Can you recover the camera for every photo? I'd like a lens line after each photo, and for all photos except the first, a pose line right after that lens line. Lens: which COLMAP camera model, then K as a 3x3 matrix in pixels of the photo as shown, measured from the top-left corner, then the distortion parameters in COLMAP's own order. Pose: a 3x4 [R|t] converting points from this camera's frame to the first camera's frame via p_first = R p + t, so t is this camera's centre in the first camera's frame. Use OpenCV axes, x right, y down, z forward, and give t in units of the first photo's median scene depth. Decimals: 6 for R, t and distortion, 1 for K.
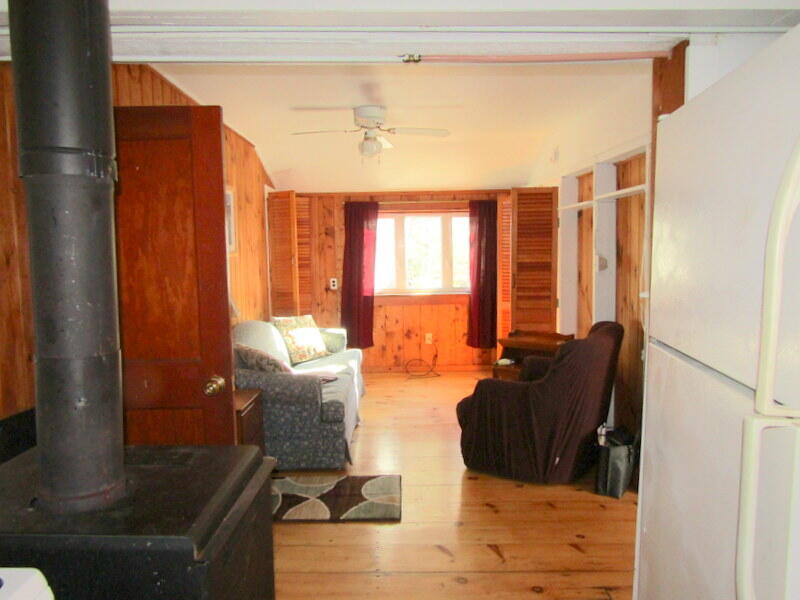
lens RADIAL K [[596.2, 0, 400.0], [0, 596.2, 300.0], [0, 0, 1]] dist [-0.010415, -0.002722]
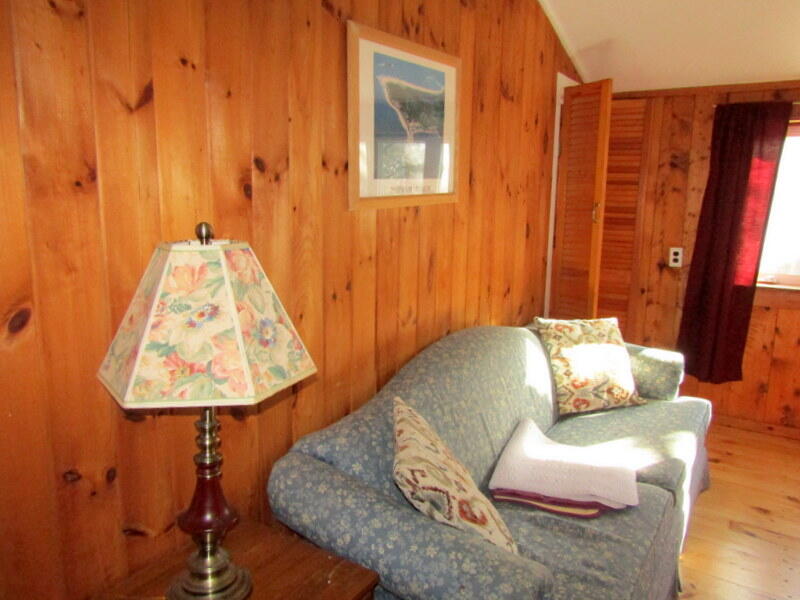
lens RADIAL K [[596.2, 0, 400.0], [0, 596.2, 300.0], [0, 0, 1]] dist [-0.010415, -0.002722]
pose [[0.836219, 0.126116, -0.533697, -0.025603], [-0.074250, 0.990273, 0.117670, -0.034373], [0.543346, -0.058771, 0.837449, 0.398195]]
